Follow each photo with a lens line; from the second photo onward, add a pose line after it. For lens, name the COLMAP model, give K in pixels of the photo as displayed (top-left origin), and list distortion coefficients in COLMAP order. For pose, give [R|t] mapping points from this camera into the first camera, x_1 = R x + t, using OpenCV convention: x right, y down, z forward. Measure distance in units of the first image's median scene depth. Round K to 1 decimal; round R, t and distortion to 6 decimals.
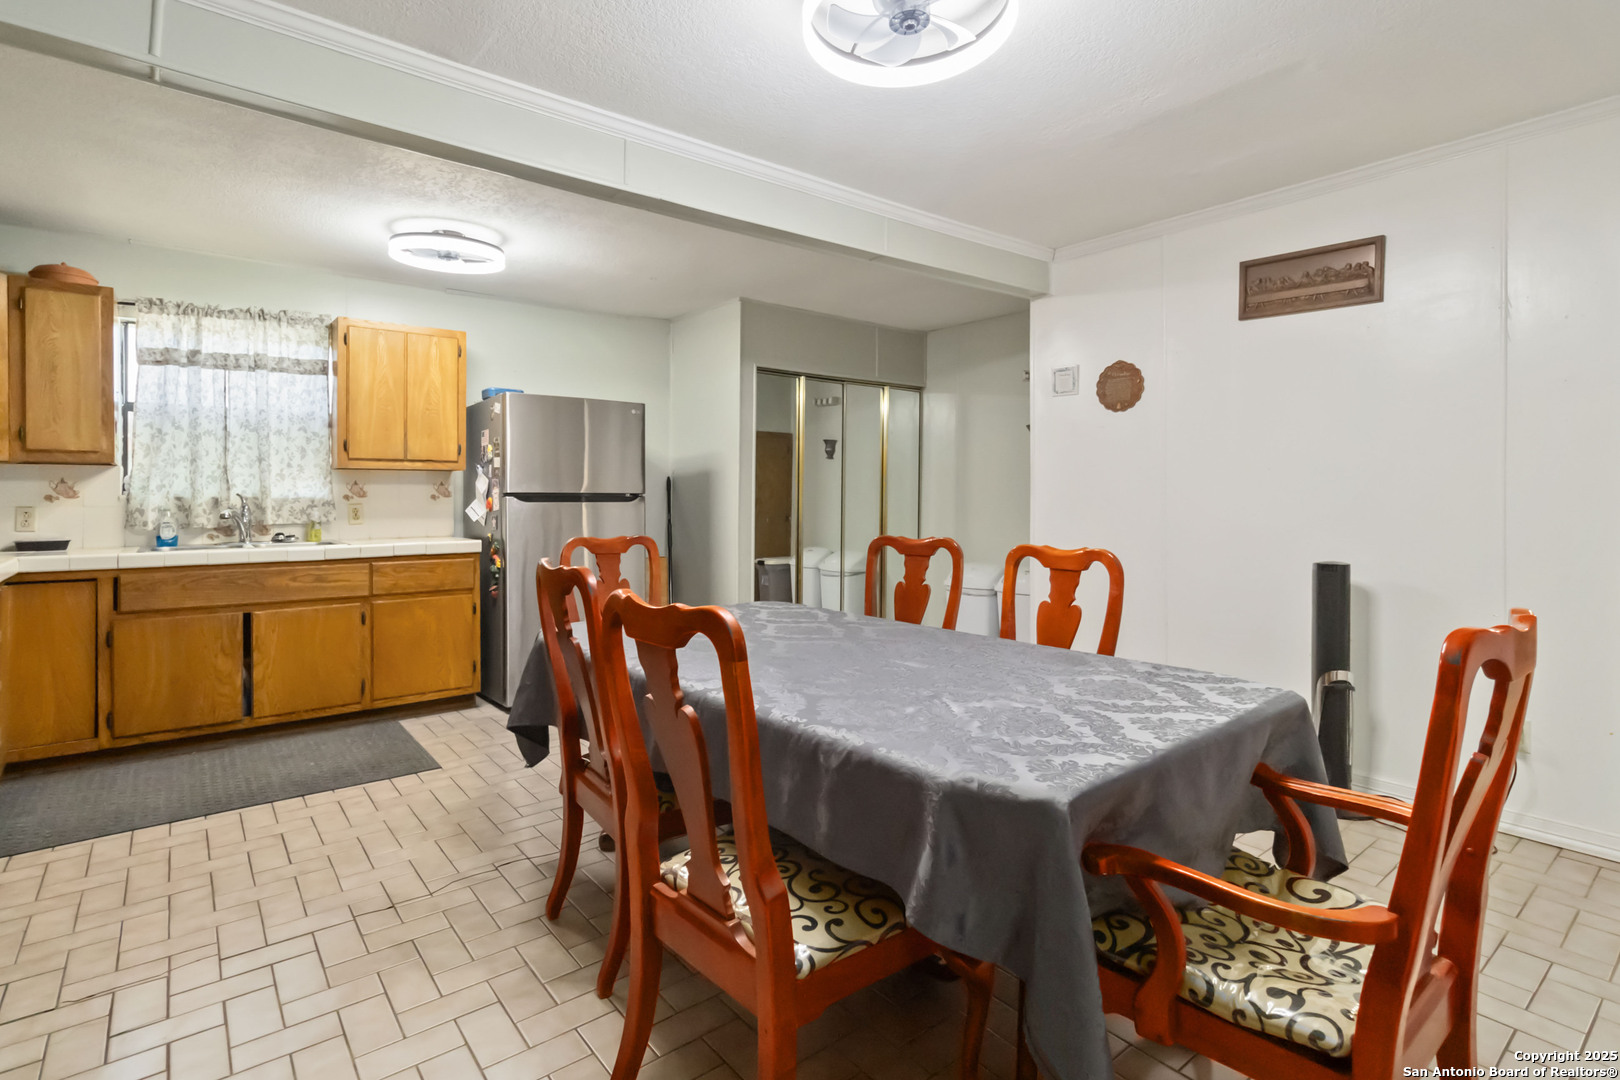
lens RADIAL K [[791.6, 0, 809.1], [0, 791.6, 493.8], [0, 0, 1]] dist [0.000858, 0.000794]
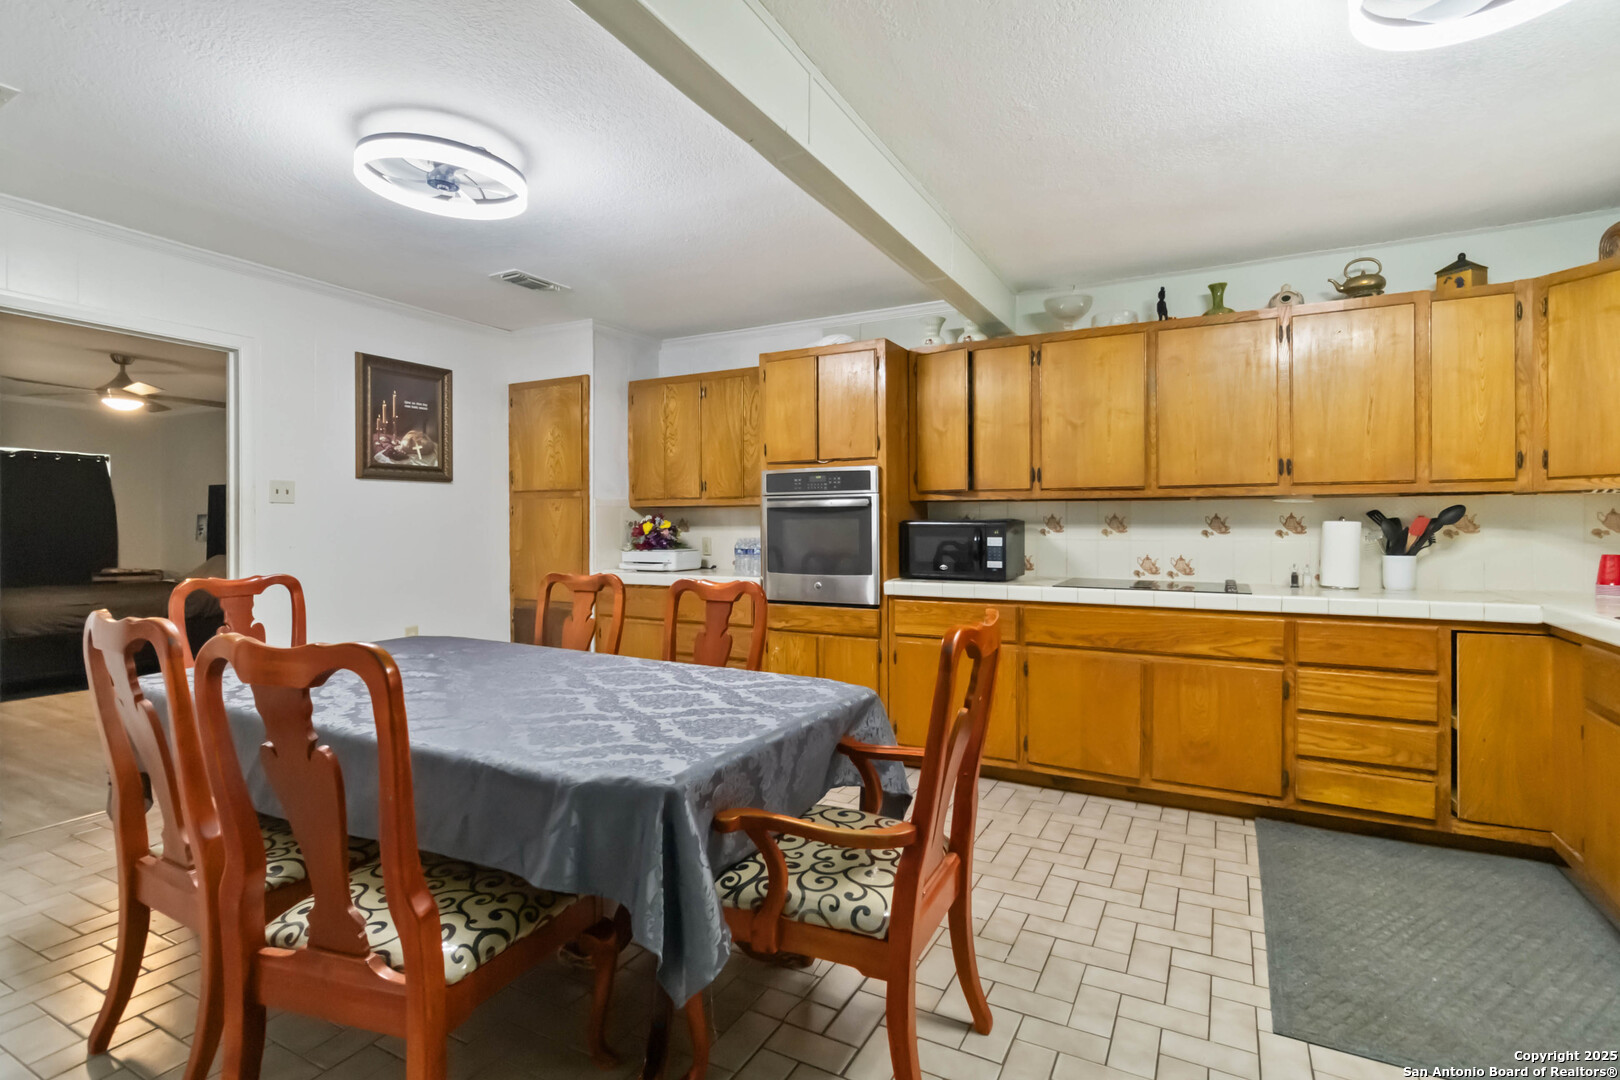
lens RADIAL K [[768.2, 0, 818.4], [0, 768.2, 523.3], [0, 0, 1]] dist [0.001401, 0.000806]
pose [[-0.918727, -0.000282, -0.394893, 0.030786], [0.000333, 0.999999, -0.001489, -0.004546], [0.394893, -0.001500, -0.918726, 1.219134]]
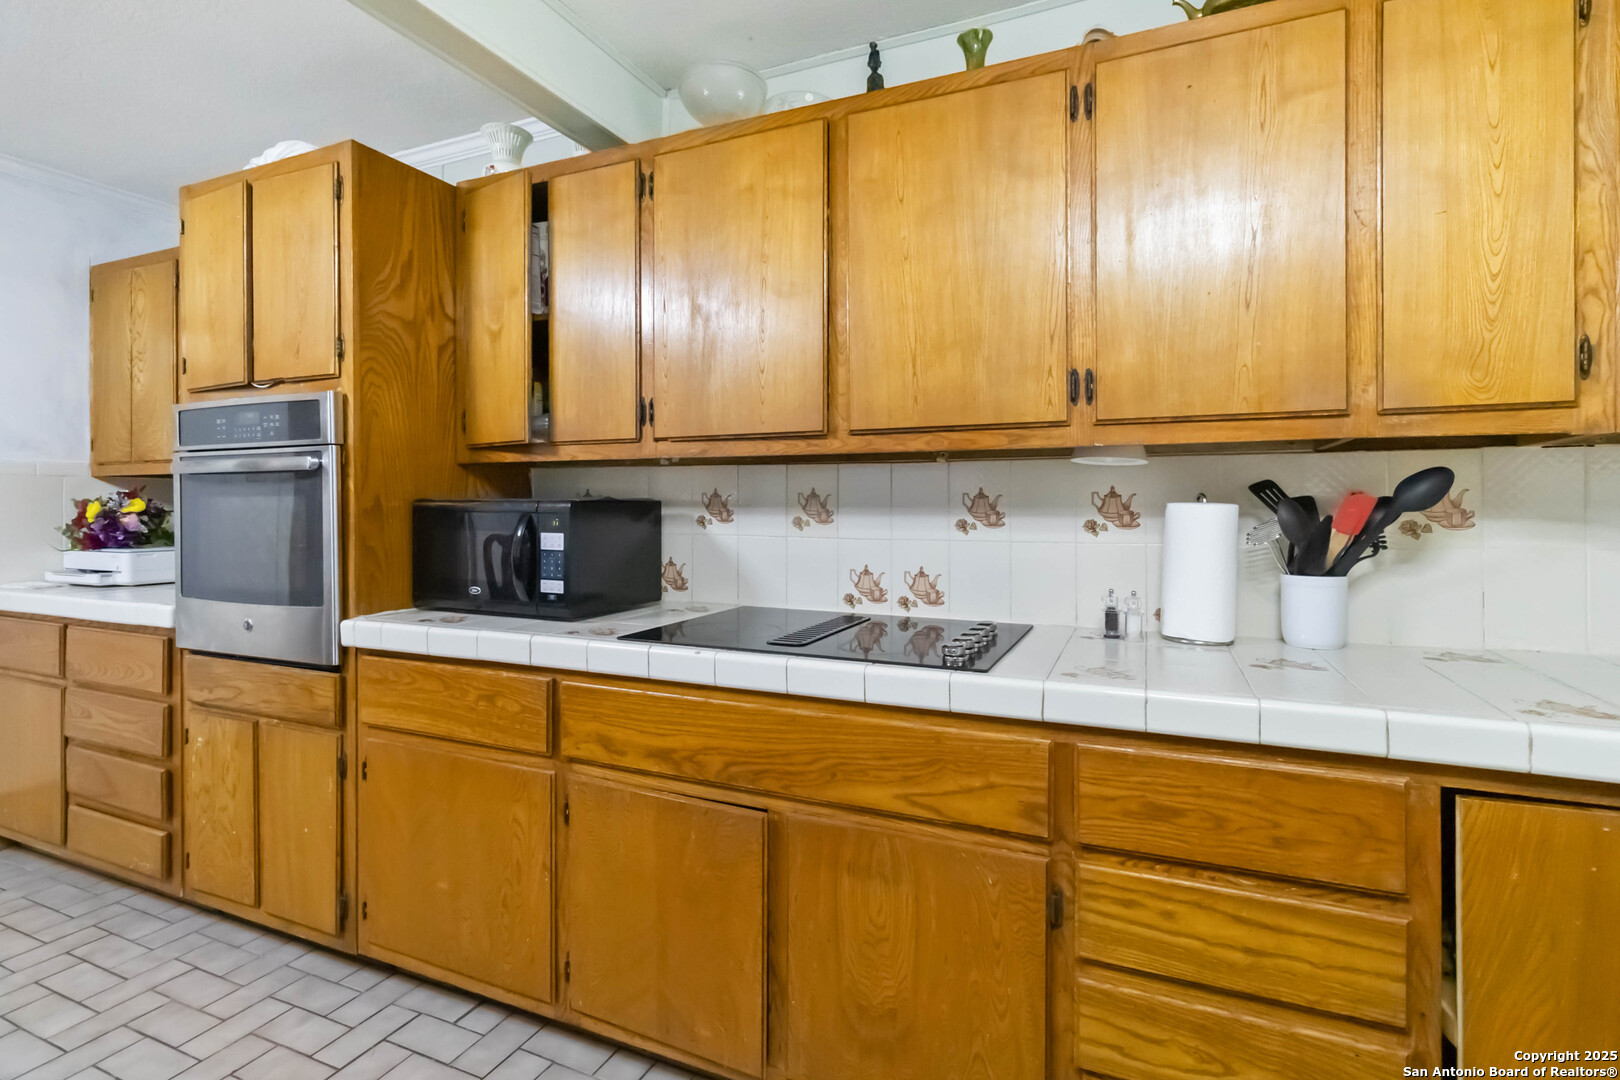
lens RADIAL K [[778.4, 0, 812.3], [0, 778.4, 504.1], [0, 0, 1]] dist [0.000028, 0.000912]
pose [[-0.887780, -0.005244, -0.460239, -0.473984], [-0.003217, 0.999981, -0.005190, -0.004583], [0.460257, -0.003127, -0.887780, 0.932927]]
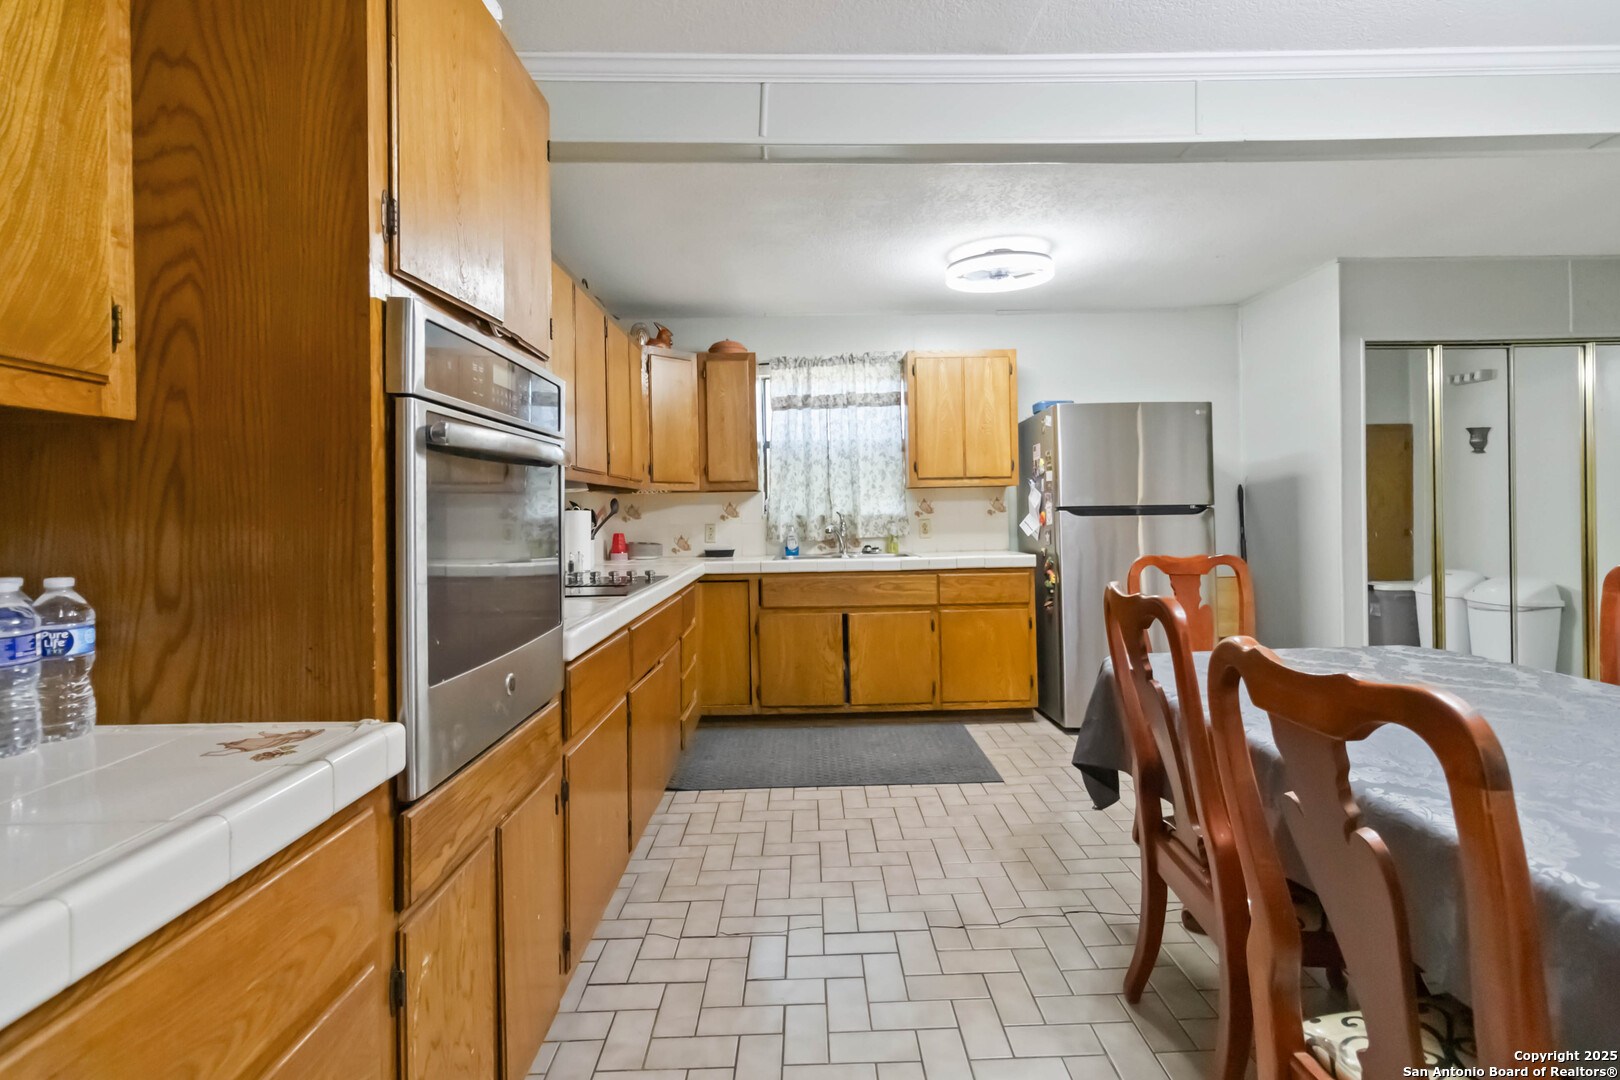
lens RADIAL K [[767.9, 0, 818.5], [0, 767.9, 505.9], [0, 0, 1]] dist [0.001535, 0.000426]
pose [[0.789823, -0.020230, -0.613001, -0.041173], [0.019360, 0.999780, -0.008051, -0.000545], [0.613029, -0.005509, 0.790041, 0.078862]]
